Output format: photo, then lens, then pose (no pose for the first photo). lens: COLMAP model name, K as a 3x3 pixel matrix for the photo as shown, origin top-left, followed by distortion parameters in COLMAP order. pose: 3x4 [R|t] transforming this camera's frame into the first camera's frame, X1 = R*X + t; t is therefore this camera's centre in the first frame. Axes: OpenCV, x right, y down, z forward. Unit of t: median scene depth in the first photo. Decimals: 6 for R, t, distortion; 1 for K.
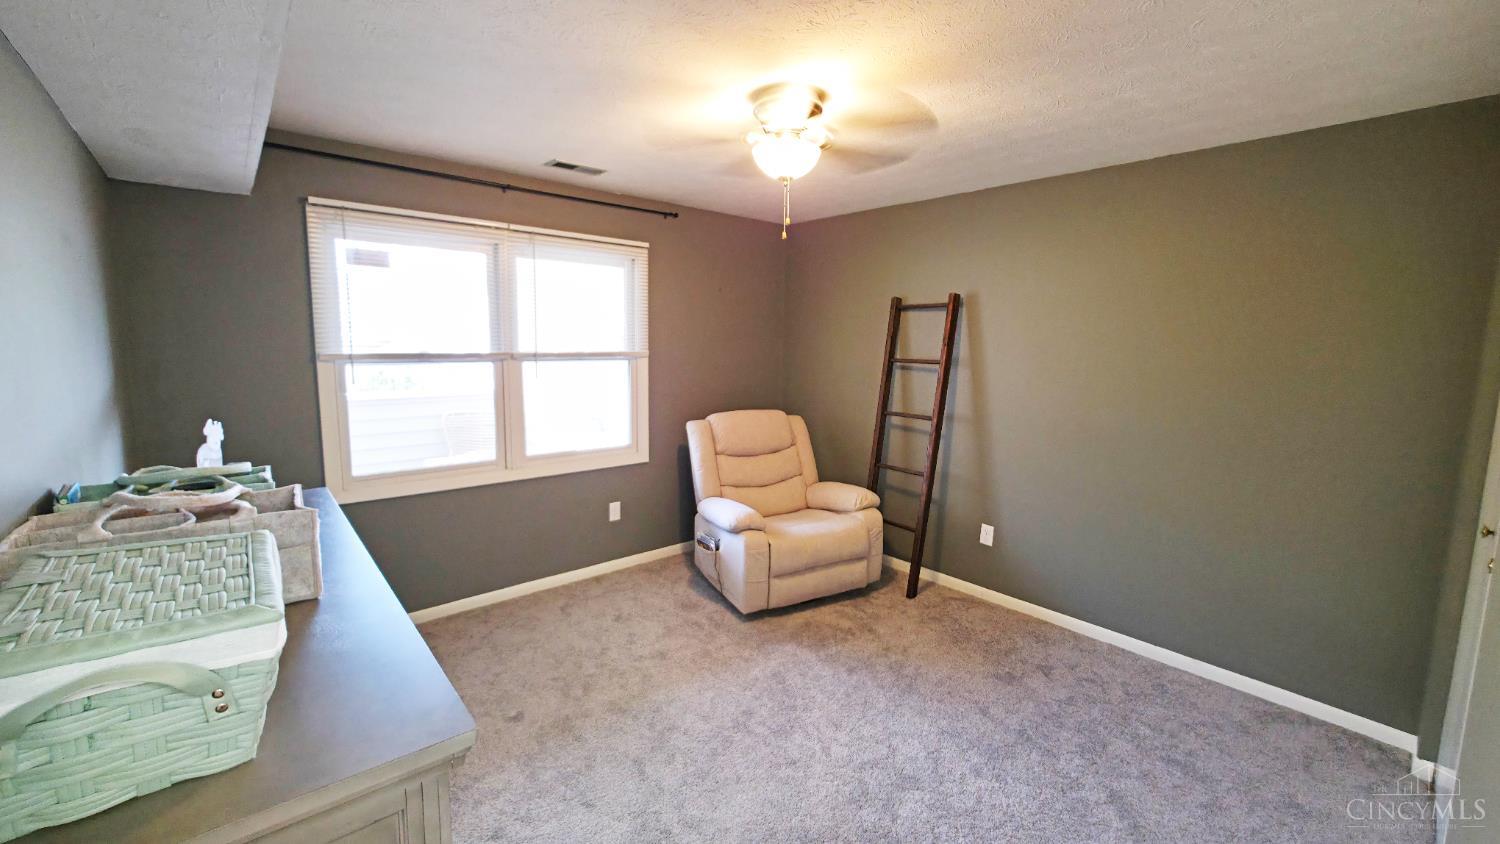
lens RADIAL K [[600.9, 0, 741.1], [0, 600.9, 418.8], [0, 0, 1]] dist [0.000215, 0.000459]
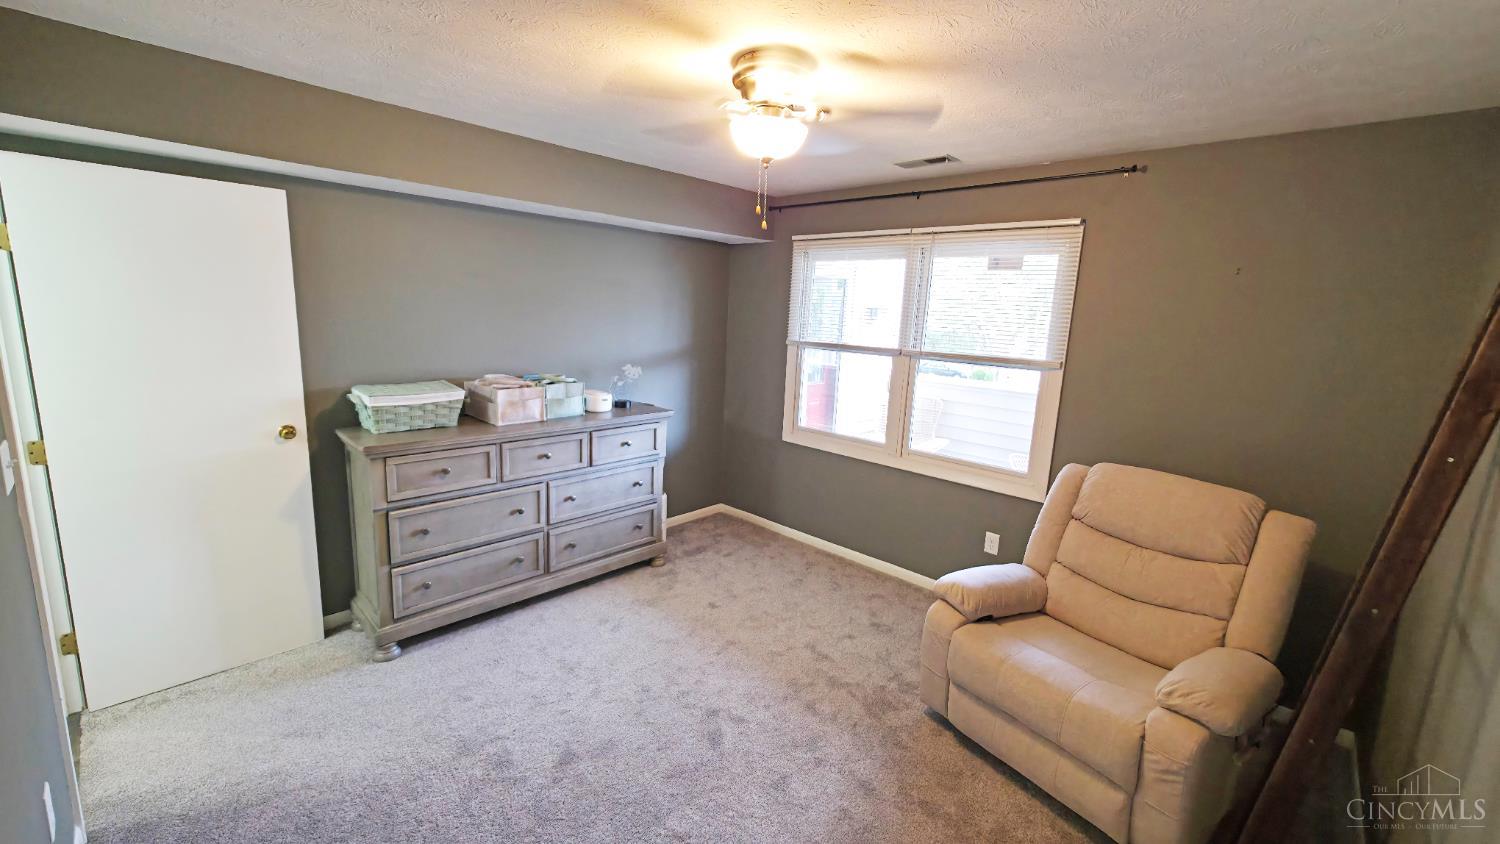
lens RADIAL K [[600.9, 0, 741.1], [0, 600.9, 418.8], [0, 0, 1]] dist [0.000215, 0.000459]
pose [[0.085361, 0.166486, -0.982342, 0.653296], [-0.176532, 0.972869, 0.149540, -0.096803], [0.980587, 0.160650, 0.112436, 0.602813]]
